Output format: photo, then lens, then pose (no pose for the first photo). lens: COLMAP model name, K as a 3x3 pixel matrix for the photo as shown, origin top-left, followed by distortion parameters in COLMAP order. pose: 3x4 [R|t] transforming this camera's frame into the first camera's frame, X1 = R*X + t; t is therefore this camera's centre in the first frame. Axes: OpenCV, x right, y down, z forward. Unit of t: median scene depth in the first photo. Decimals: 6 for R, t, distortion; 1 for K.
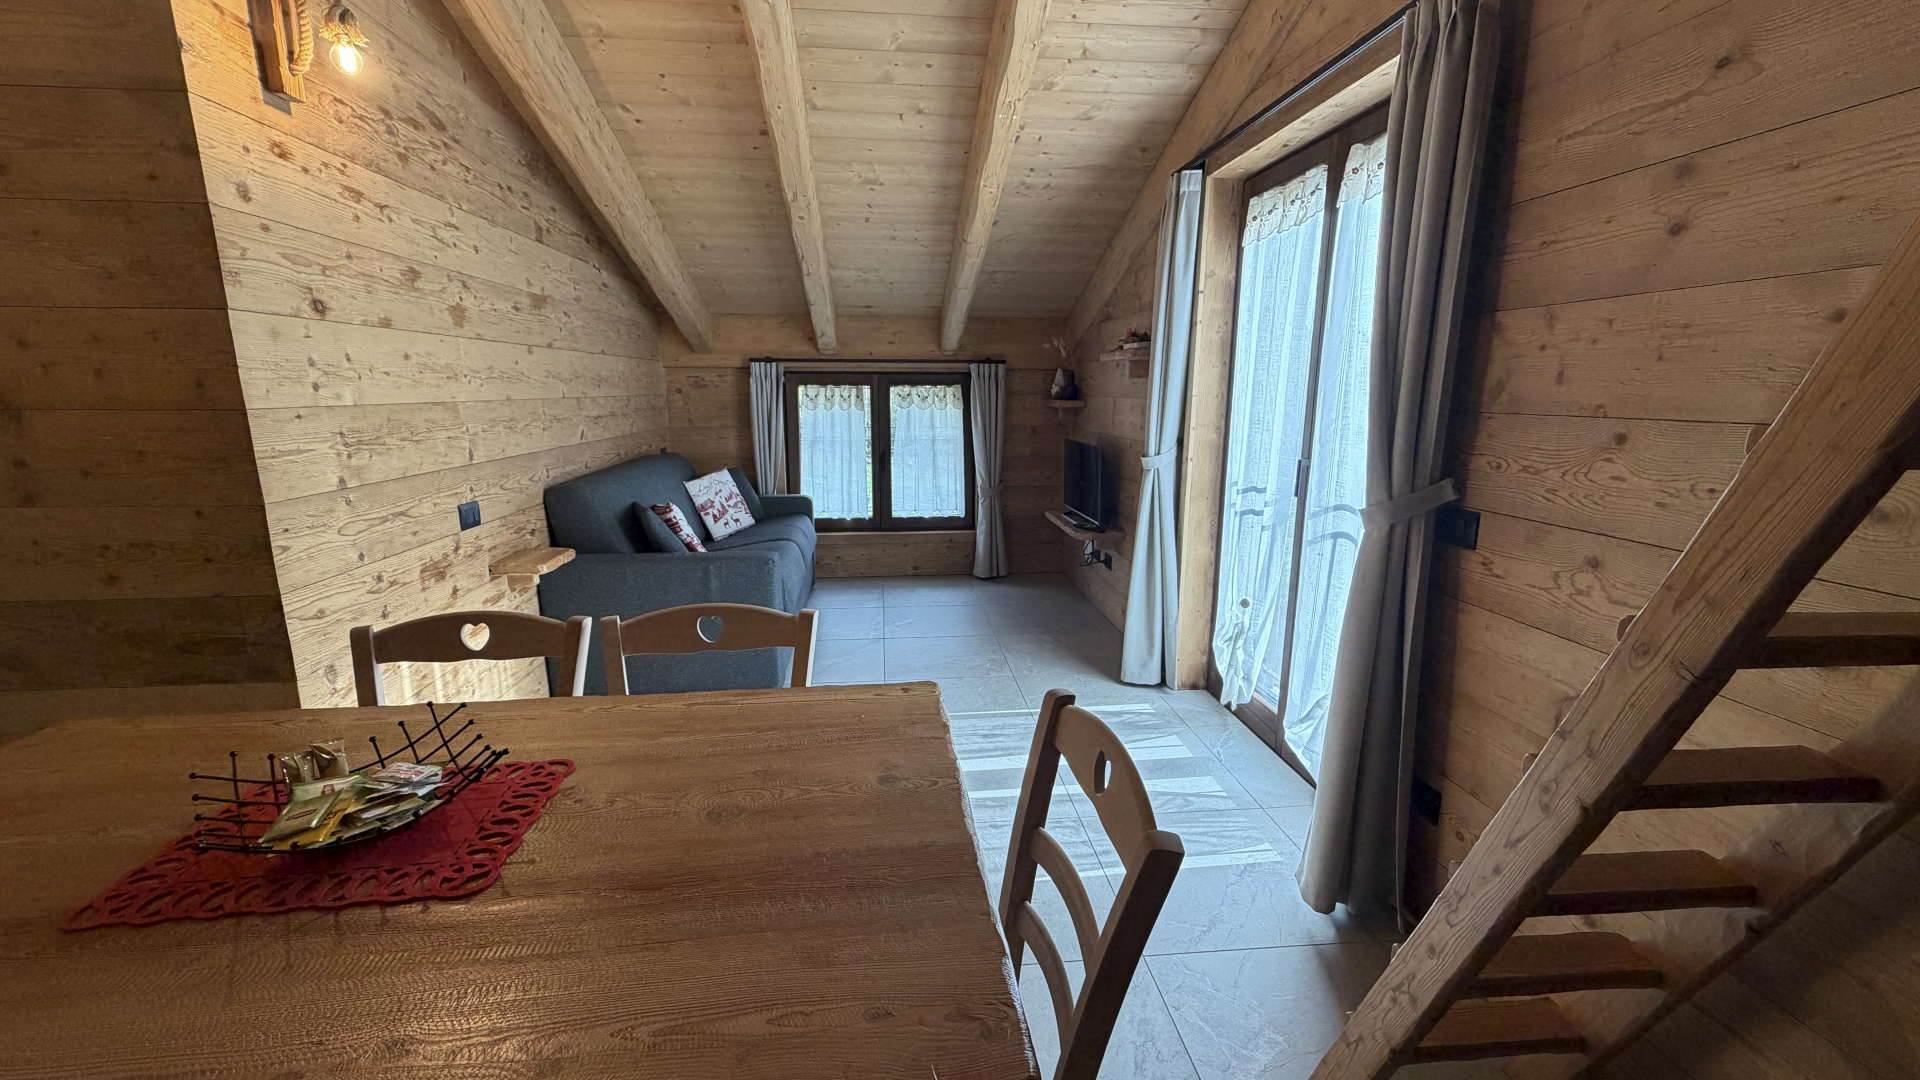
lens RADIAL K [[766.3, 0, 956.8], [0, 766.3, 543.4], [0, 0, 1]] dist [0.002376, 0.000019]
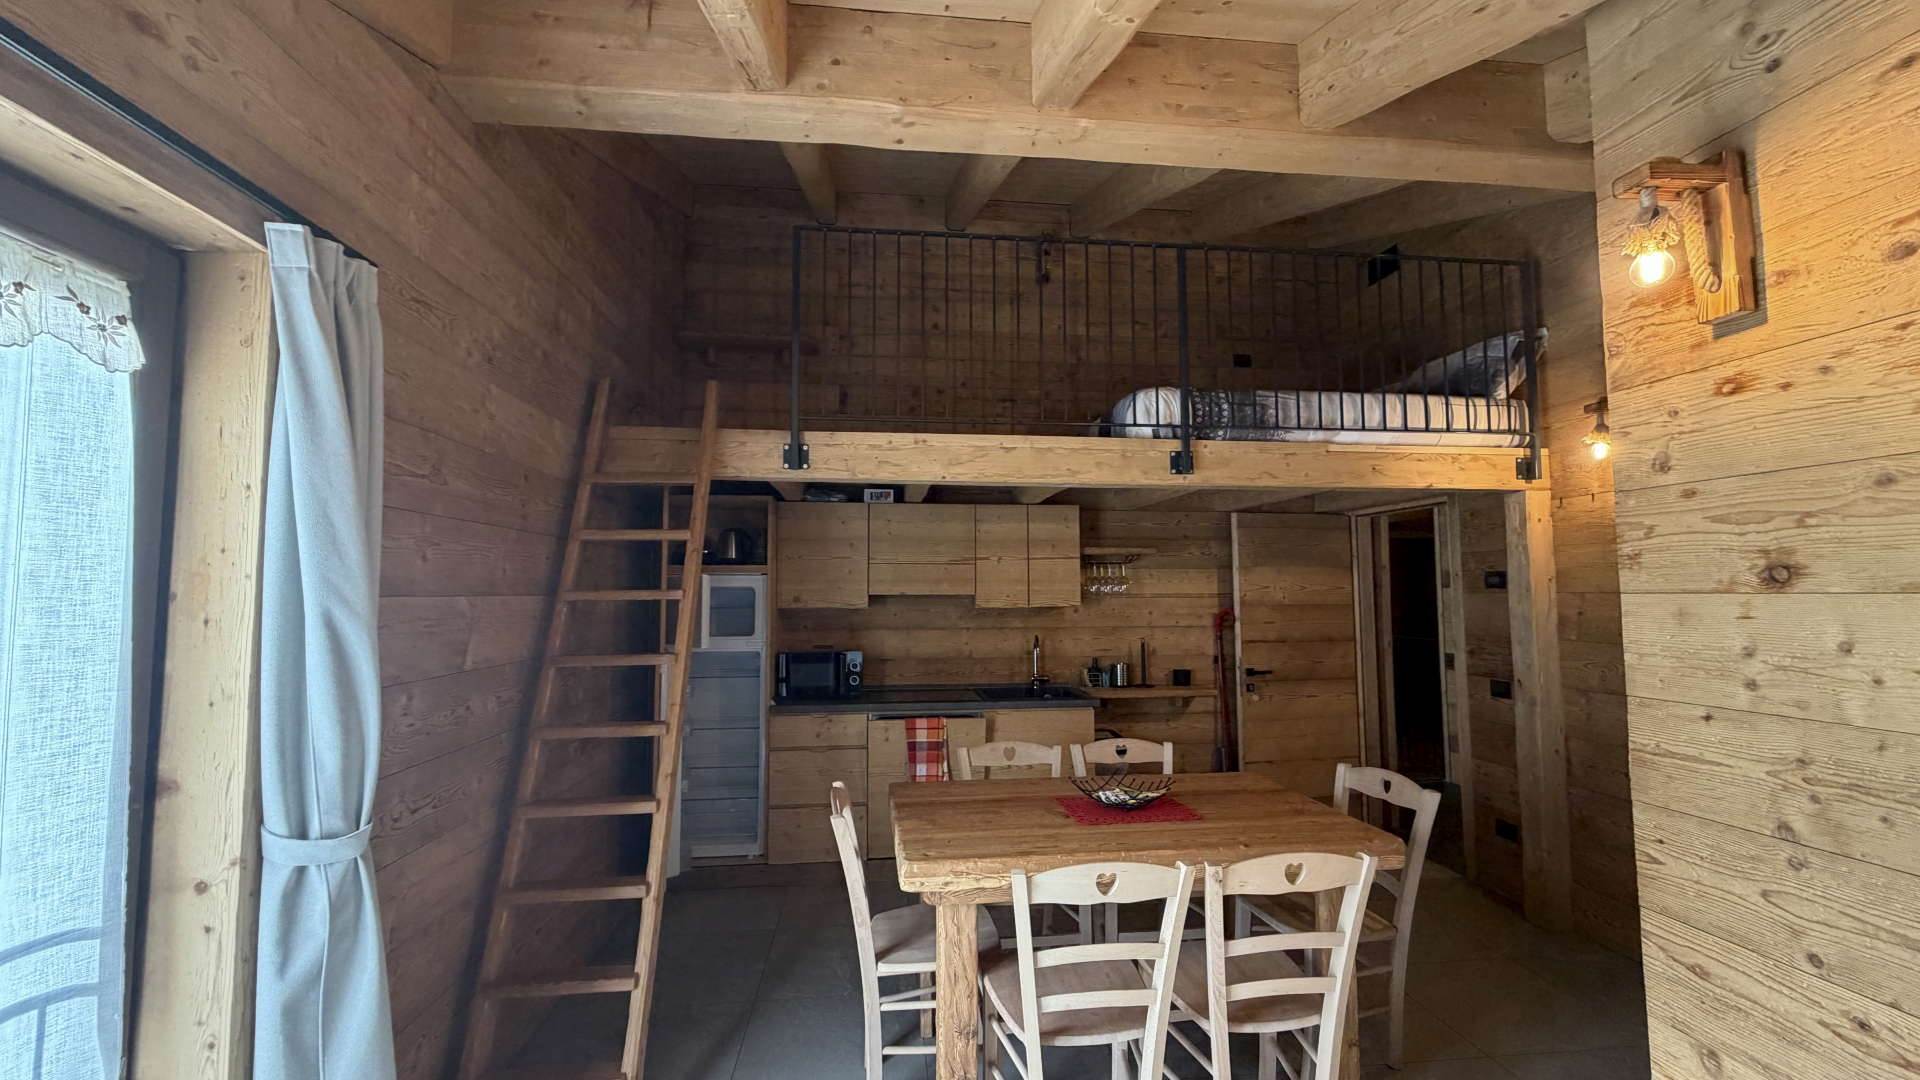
lens RADIAL K [[766.3, 0, 961.3], [0, 766.3, 540.3], [0, 0, 1]] dist [0.002376, 0.000019]
pose [[-0.999936, -0.000468, -0.011261, -0.085082], [-0.001945, 0.991320, 0.131460, -0.435864], [0.011101, 0.131474, -0.991257, 1.704409]]
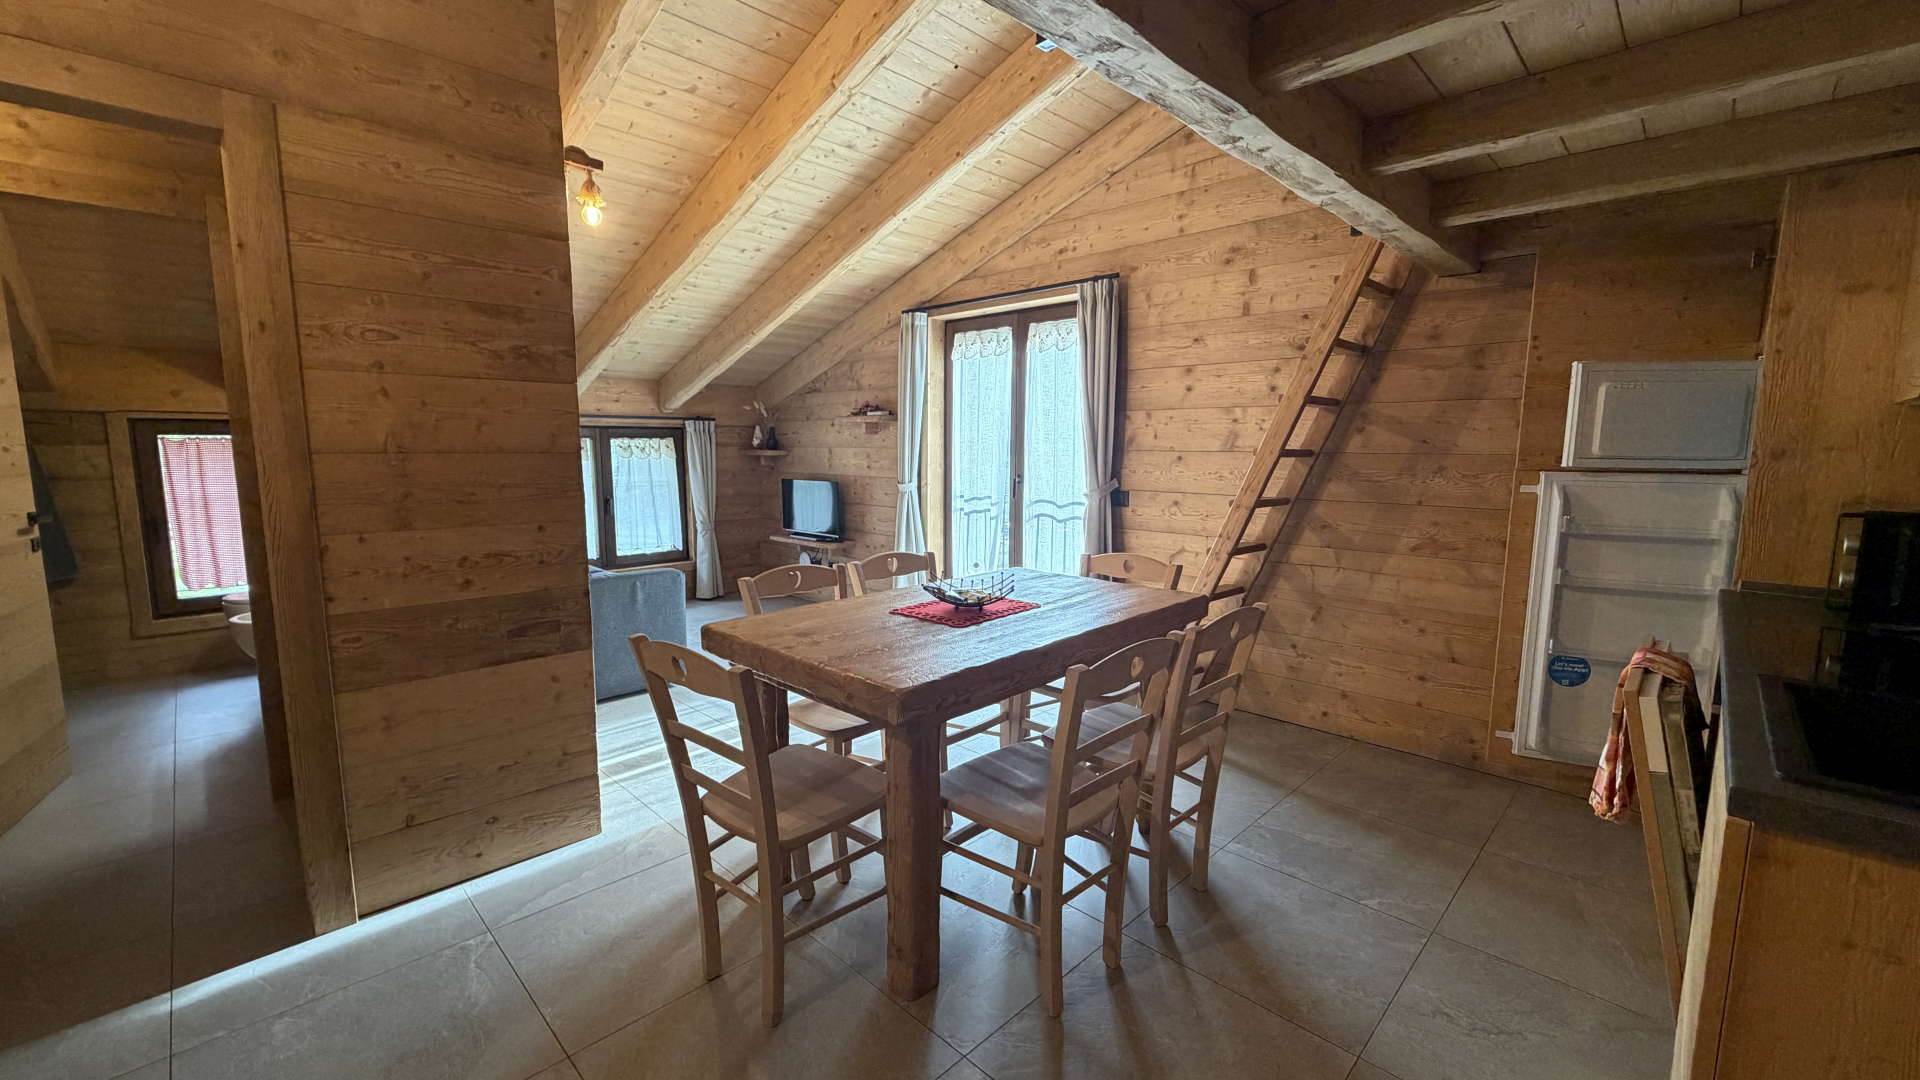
lens RADIAL K [[766.3, 0, 962.4], [0, 766.3, 548.5], [0, 0, 1]] dist [0.002376, 0.000019]
pose [[0.763689, -0.086413, 0.639775, -1.170078], [0.125954, 0.991901, -0.016376, 0.103356], [-0.633178, 0.093088, 0.768388, -0.474293]]
